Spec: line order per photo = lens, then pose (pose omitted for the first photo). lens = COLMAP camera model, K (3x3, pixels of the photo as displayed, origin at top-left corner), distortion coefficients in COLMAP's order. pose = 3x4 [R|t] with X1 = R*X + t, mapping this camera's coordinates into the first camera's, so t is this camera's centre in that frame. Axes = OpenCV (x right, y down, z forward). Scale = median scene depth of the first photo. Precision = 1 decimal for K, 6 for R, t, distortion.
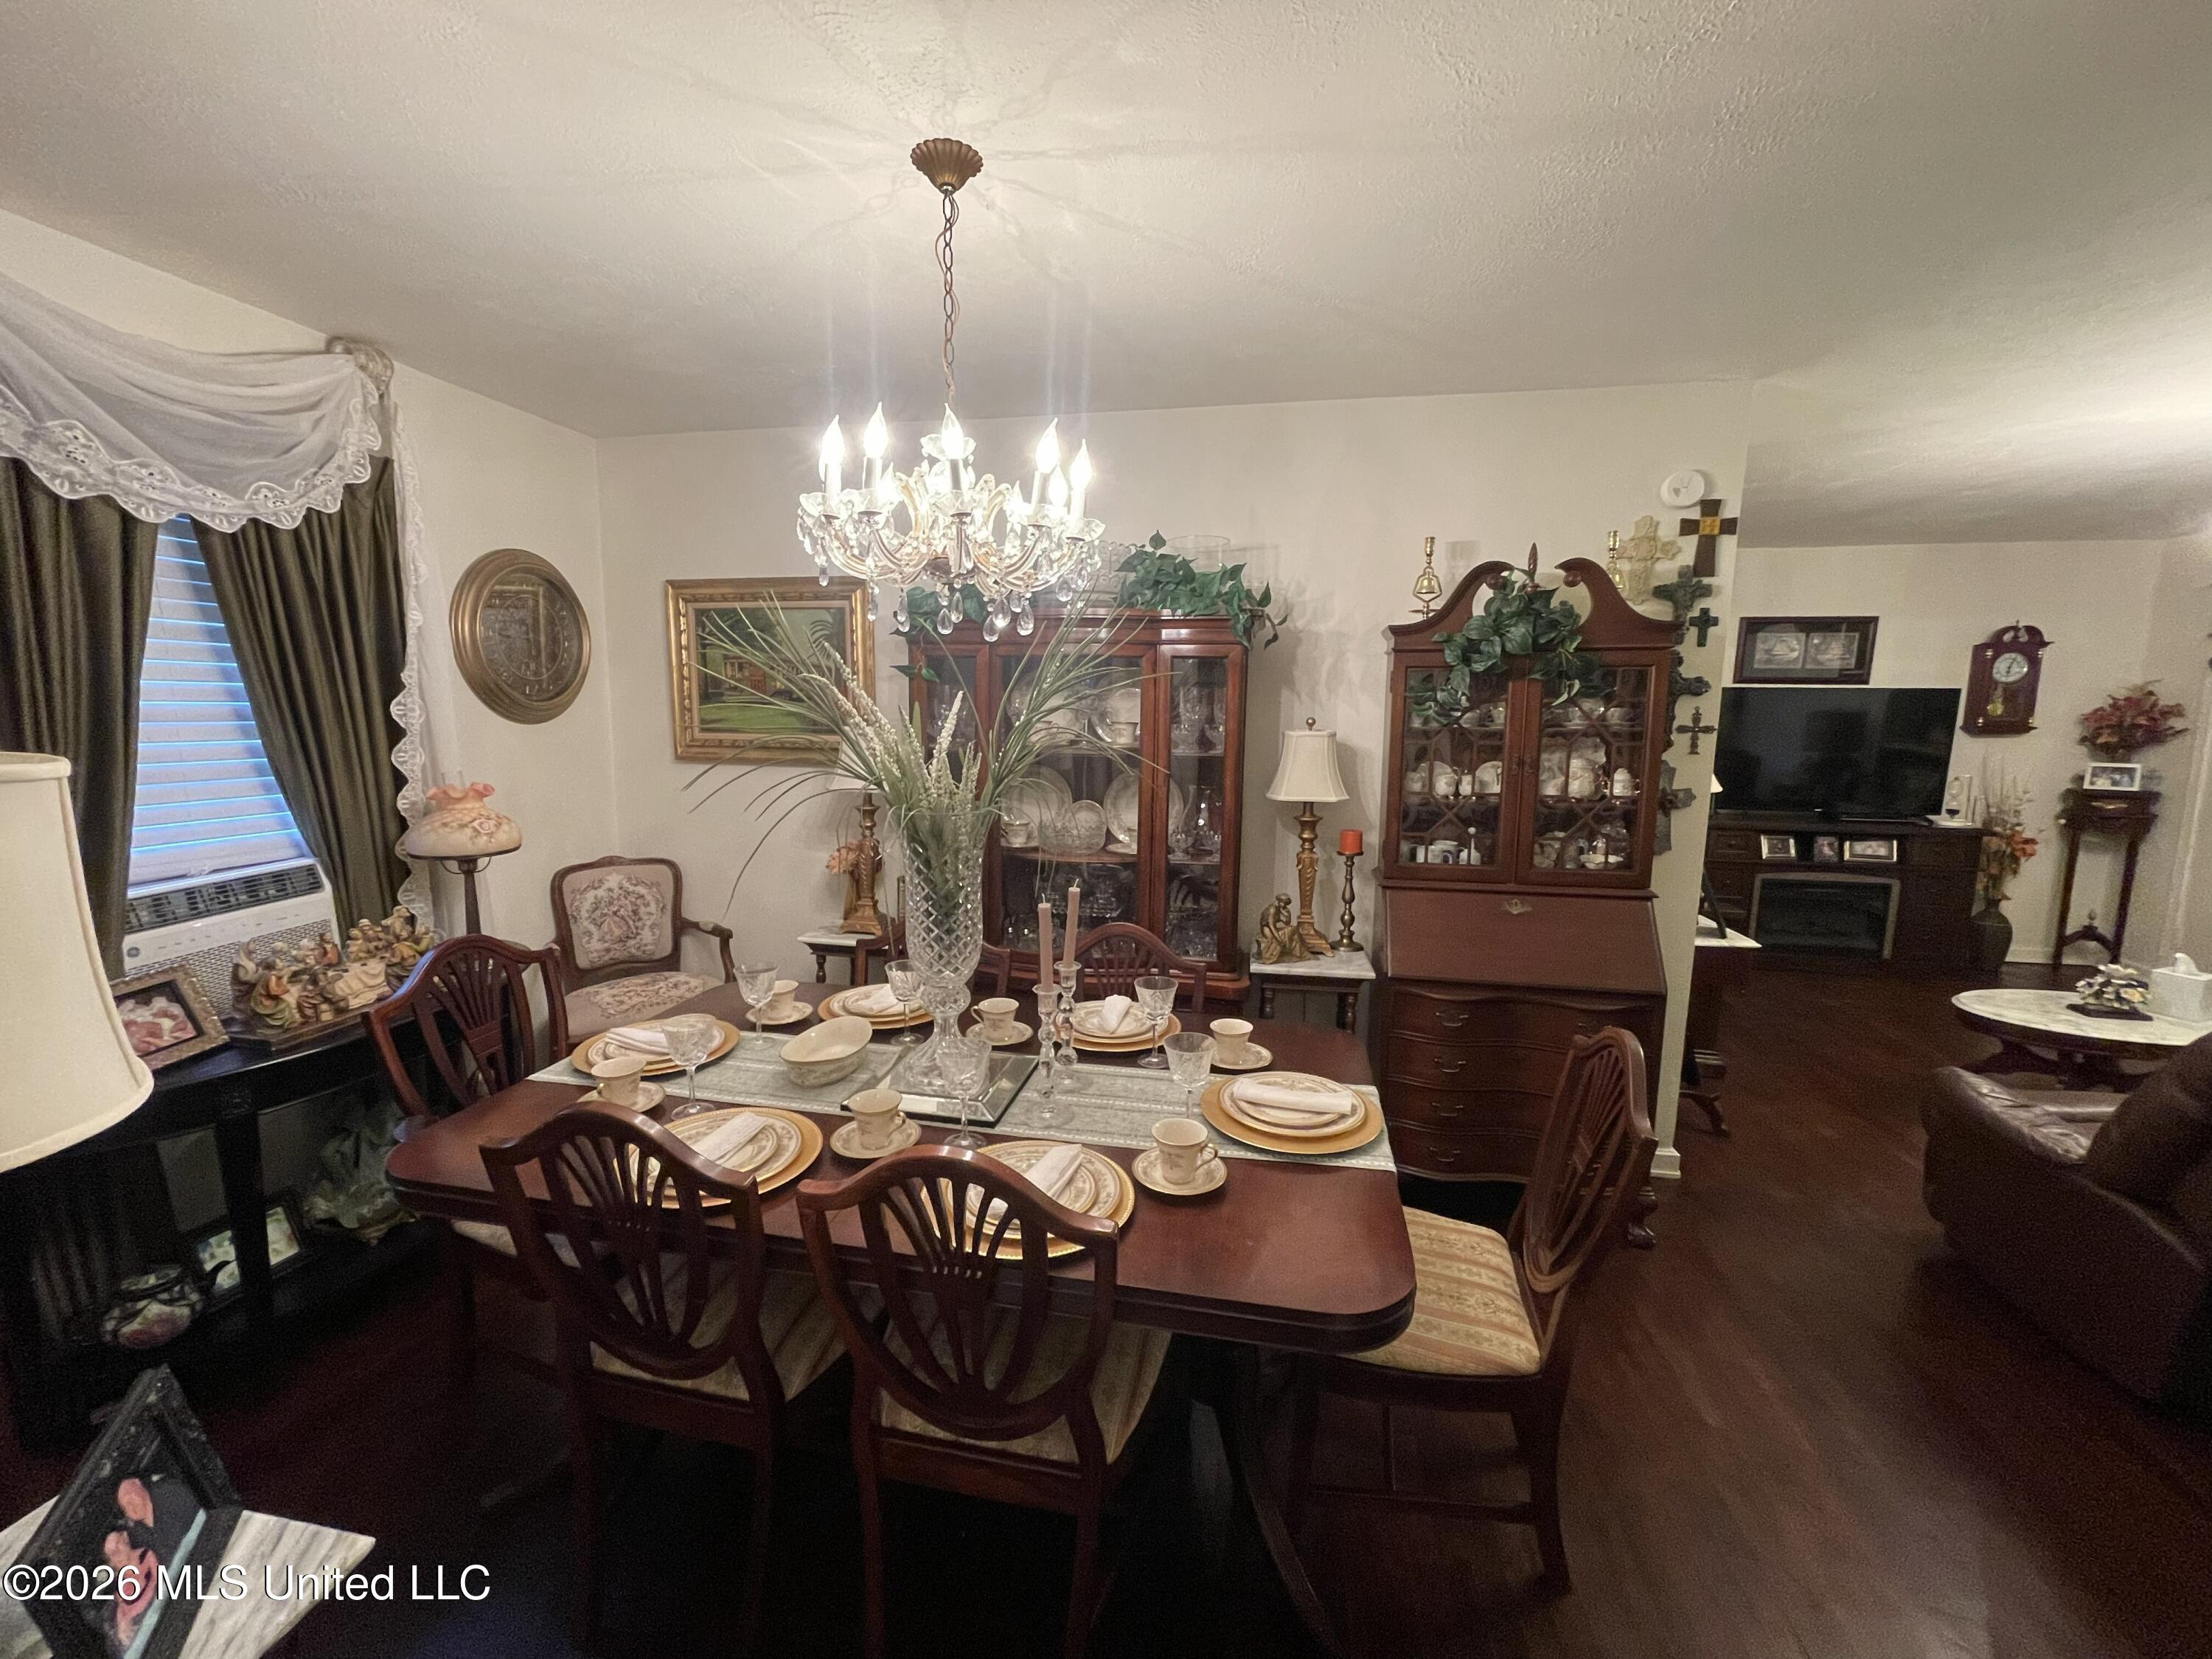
lens RADIAL K [[893.9, 0, 1092.0], [0, 893.9, 827.2], [0, 0, 1]] dist [-0.000039, -0.000277]
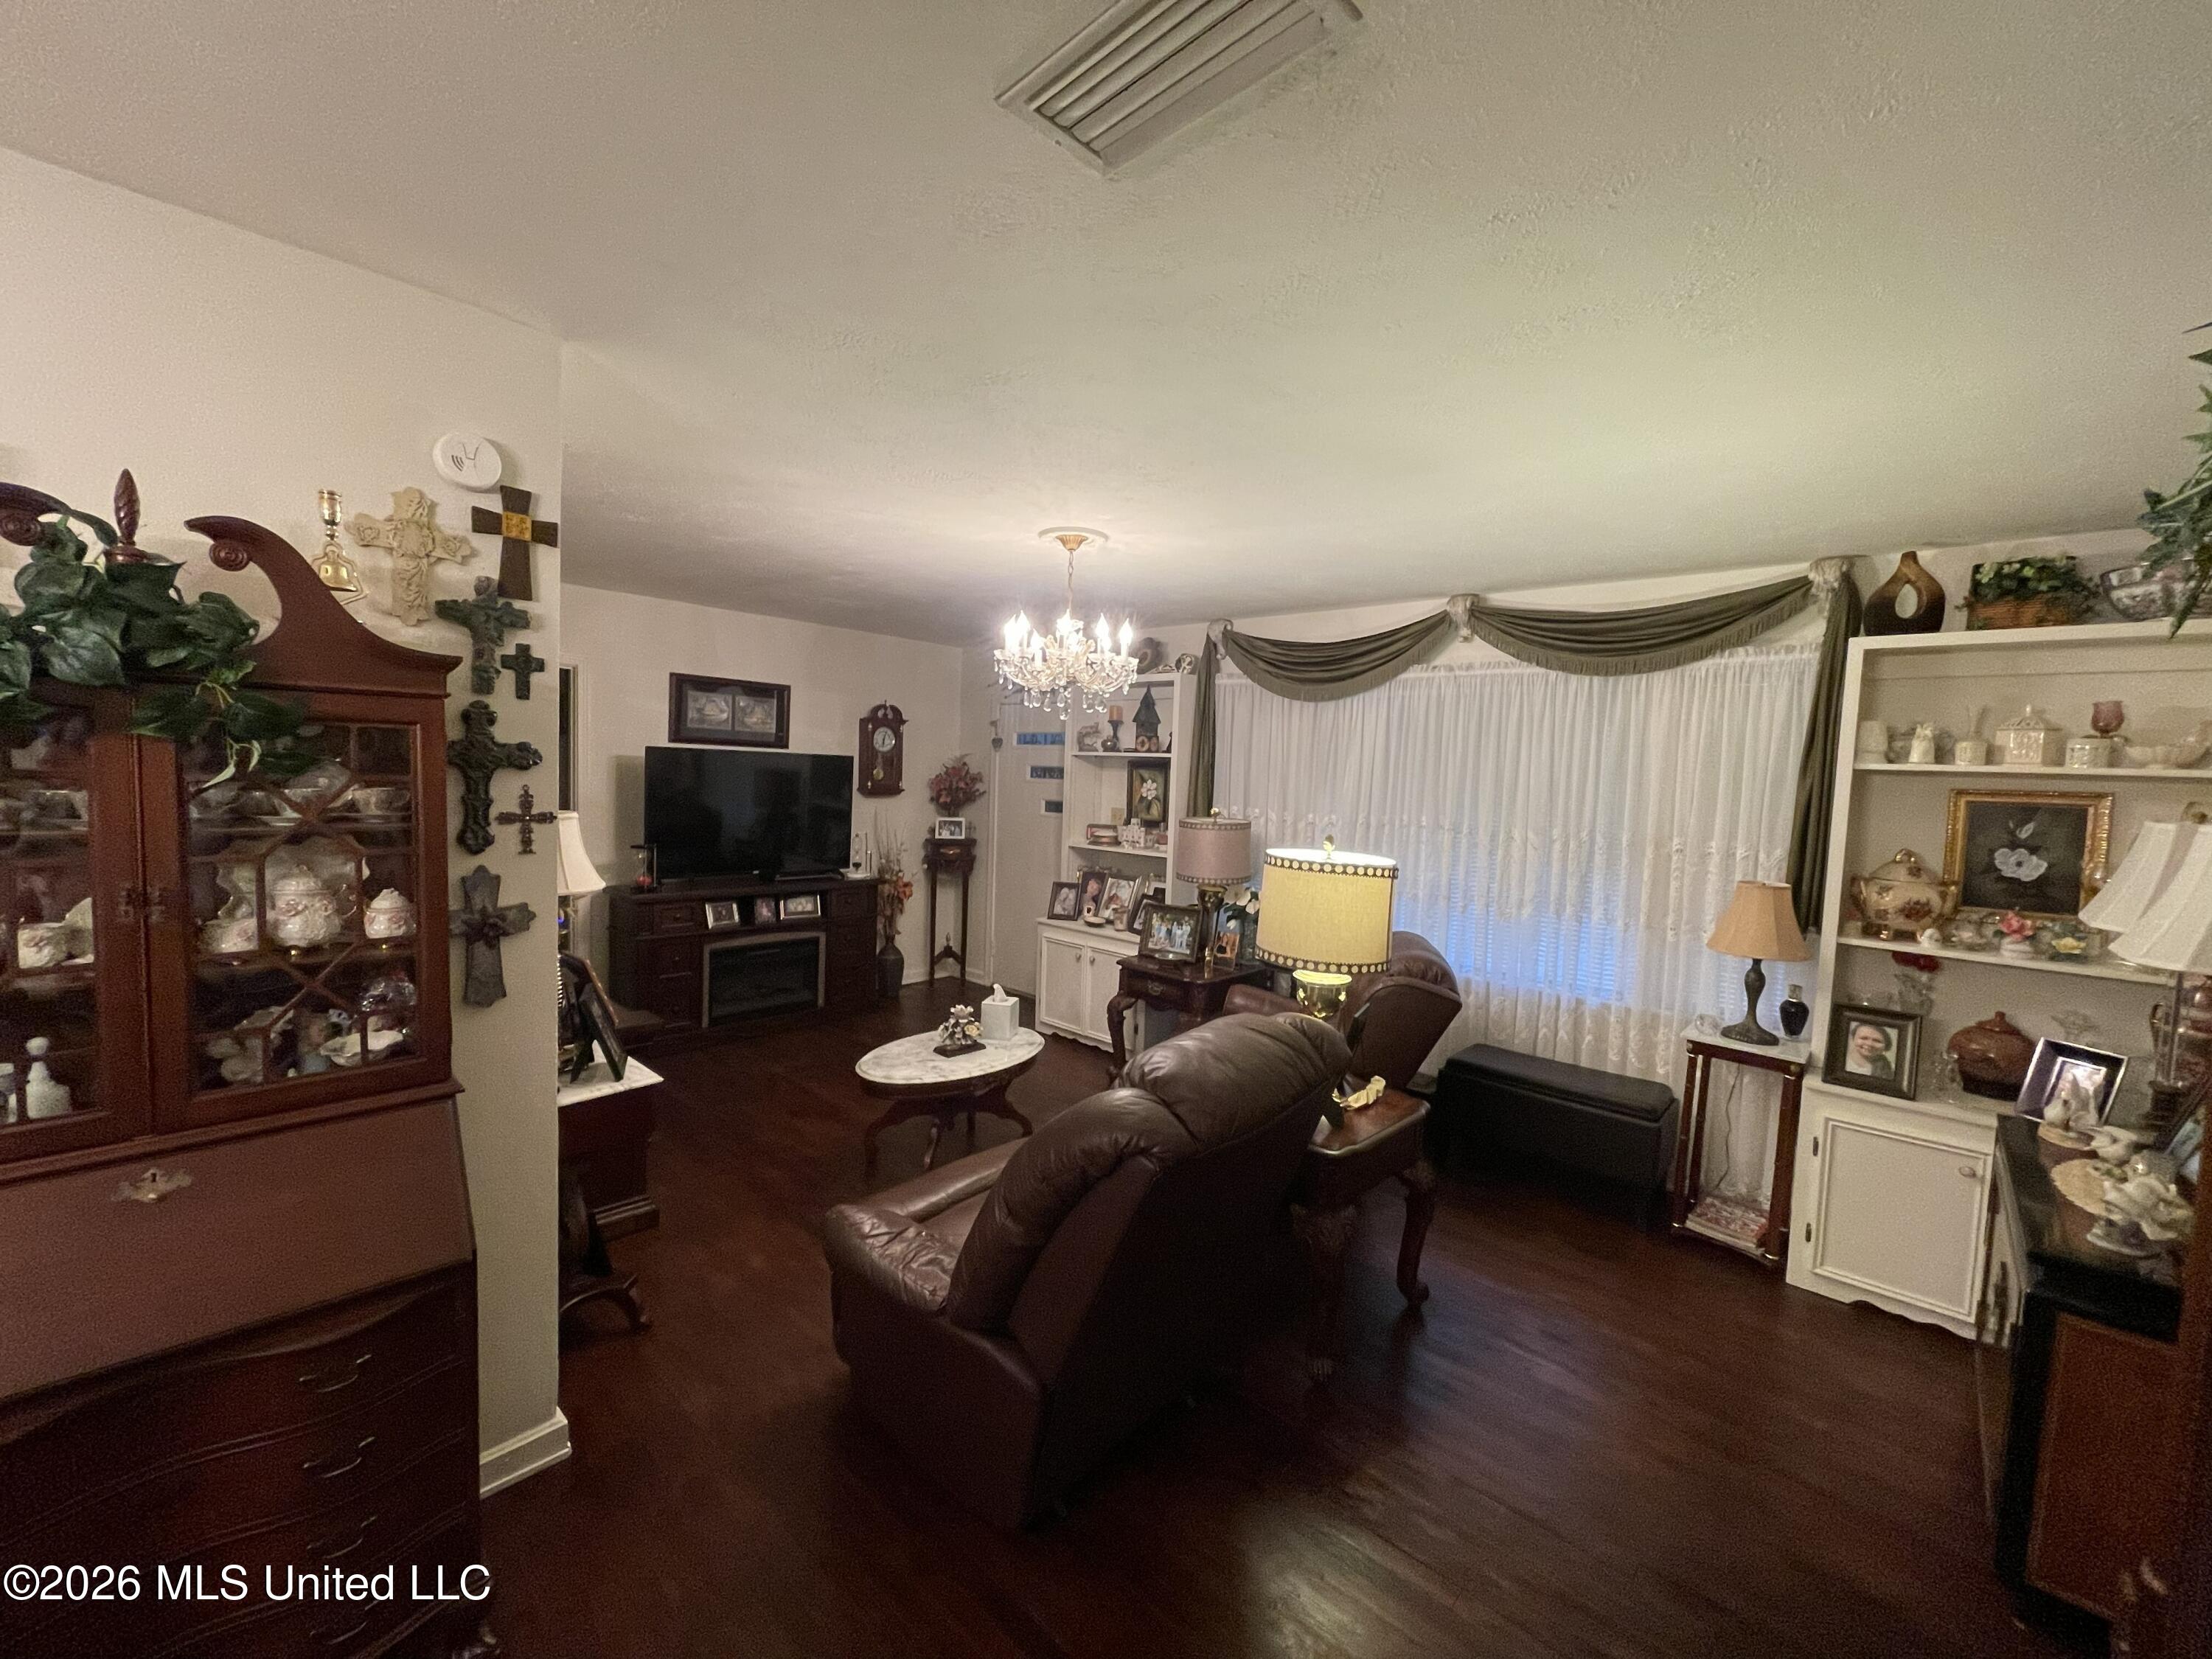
lens RADIAL K [[893.9, 0, 1092.0], [0, 893.9, 827.2], [0, 0, 1]] dist [-0.000039, -0.000277]
pose [[0.539091, -0.038107, 0.841385, 0.187780], [0.079903, 0.996784, -0.006050, -0.036067], [-0.838449, 0.070490, 0.540402, 0.148472]]
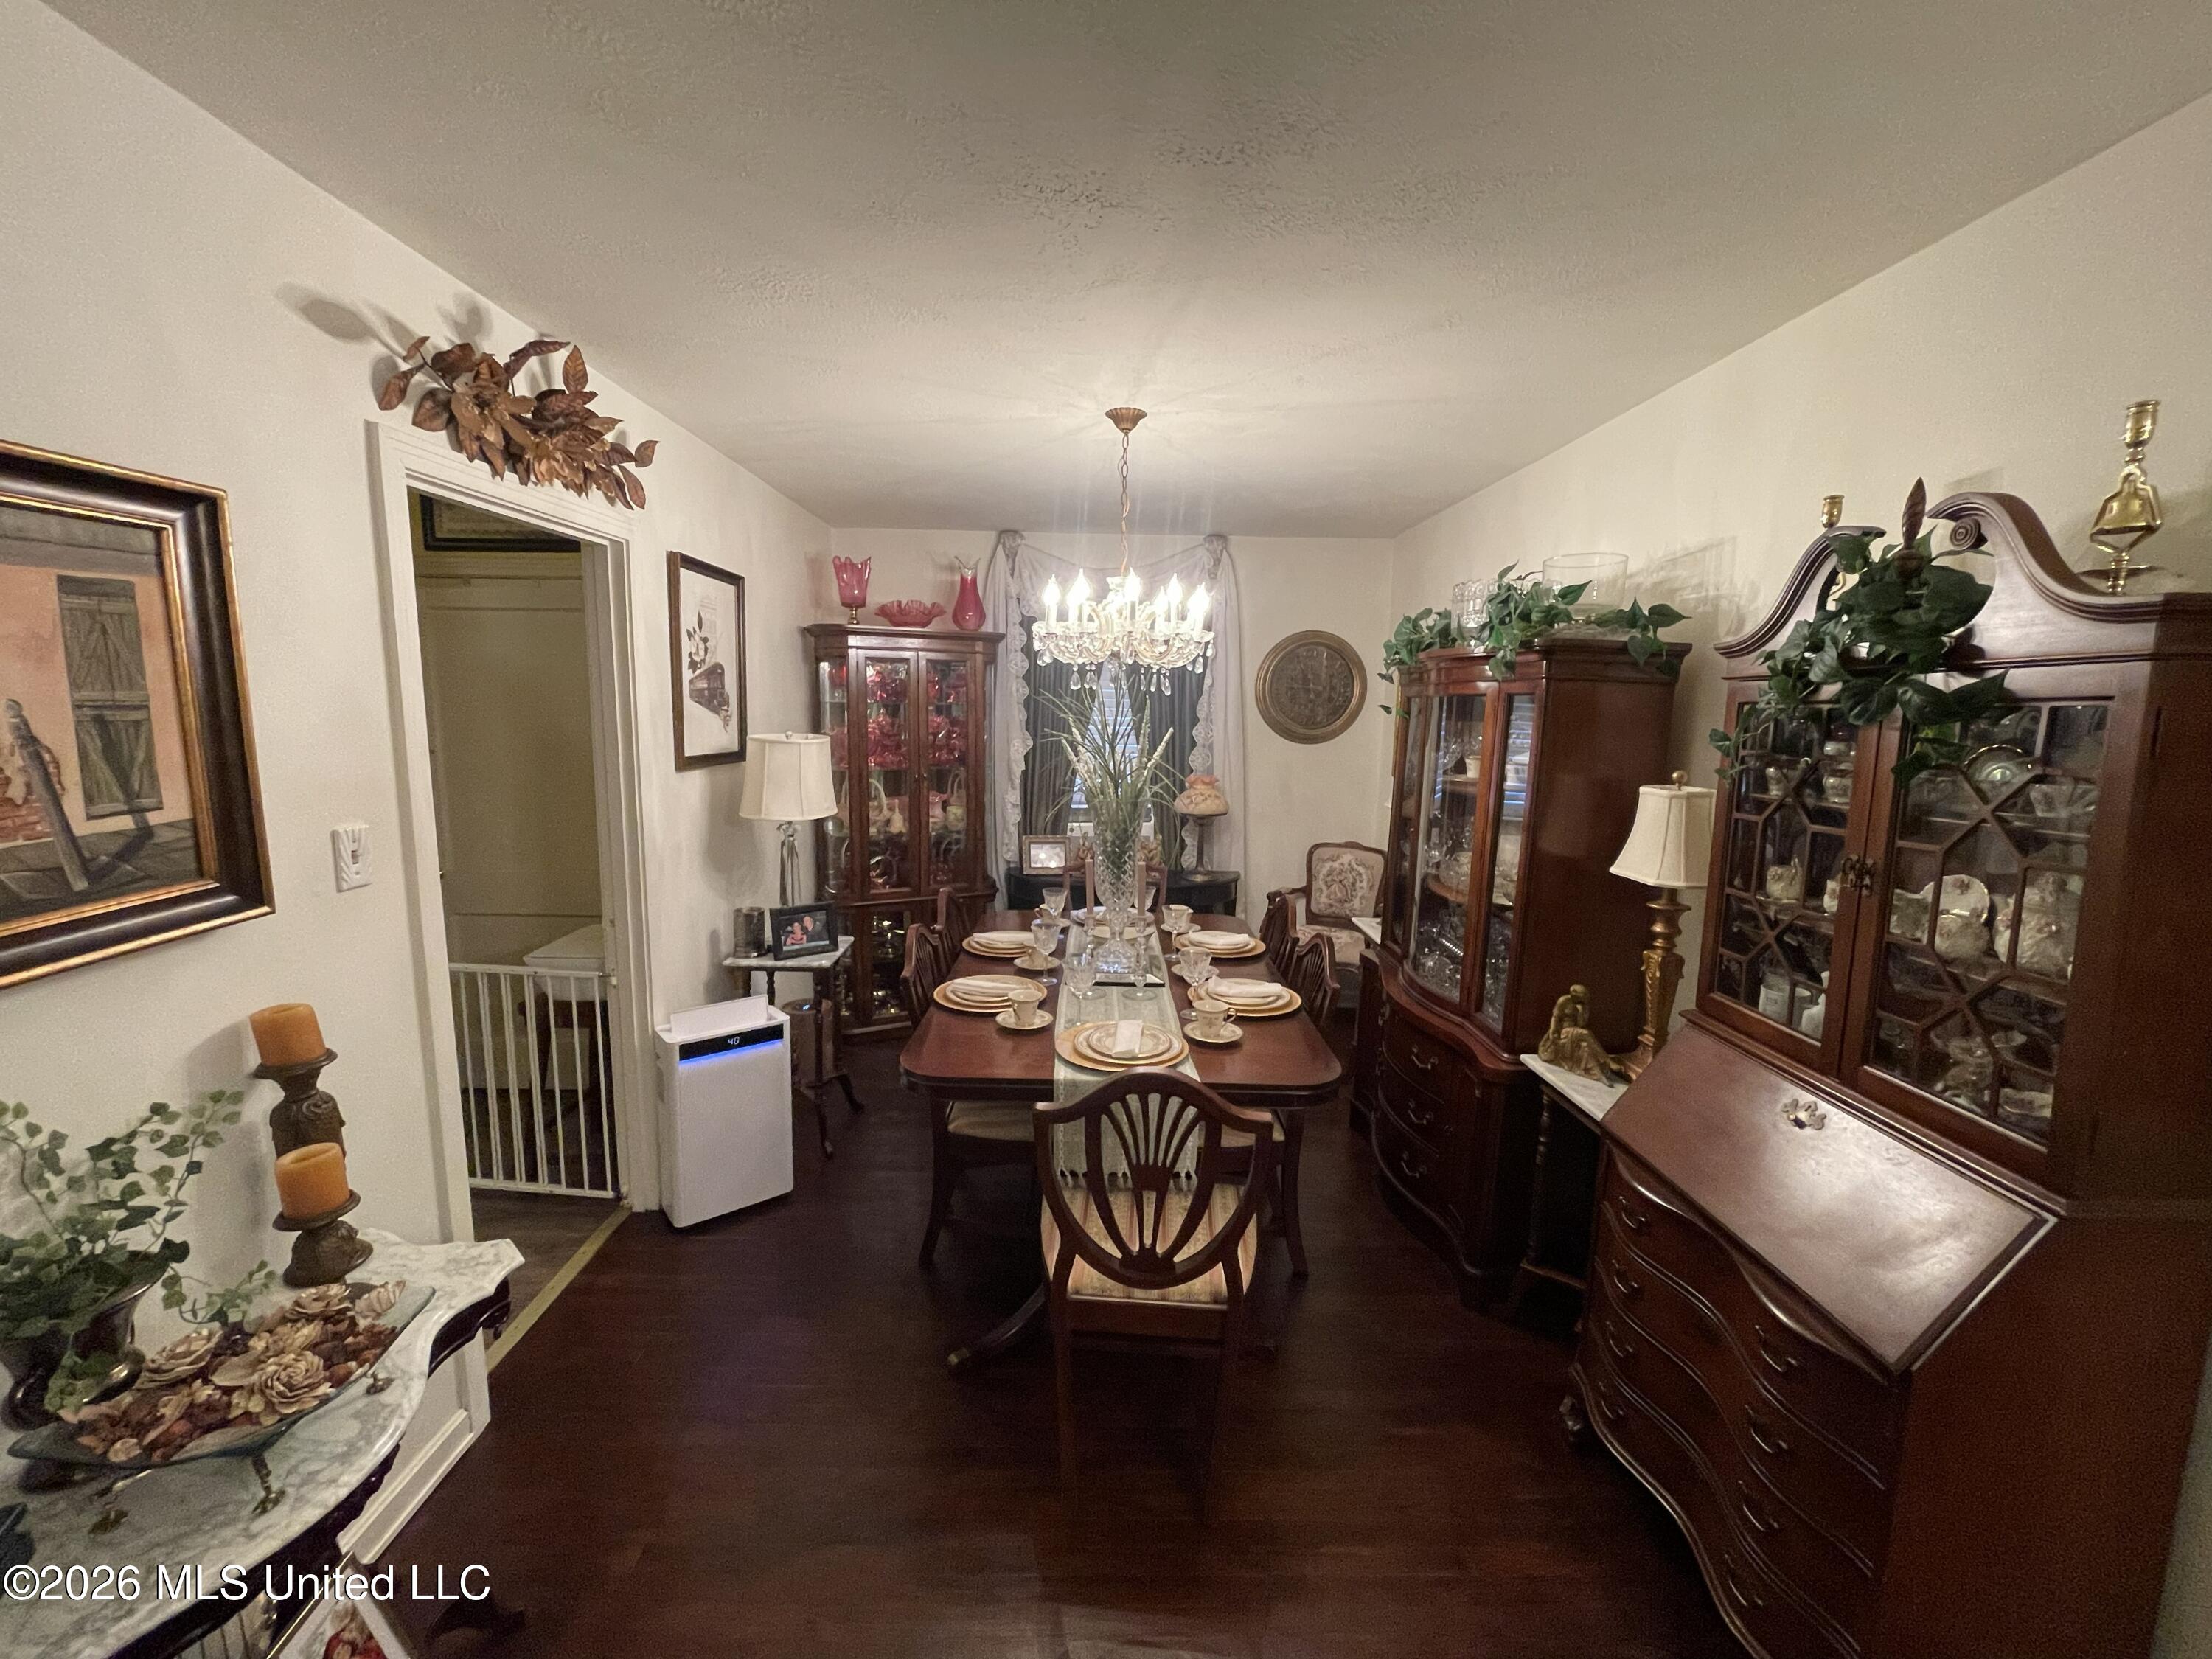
lens RADIAL K [[893.9, 0, 1092.0], [0, 893.9, 827.2], [0, 0, 1]] dist [-0.000039, -0.000277]
pose [[0.188224, 0.127091, -0.973868, 0.502629], [-0.155359, 0.982960, 0.098251, -0.043130], [0.969761, 0.132806, 0.204761, 0.222289]]
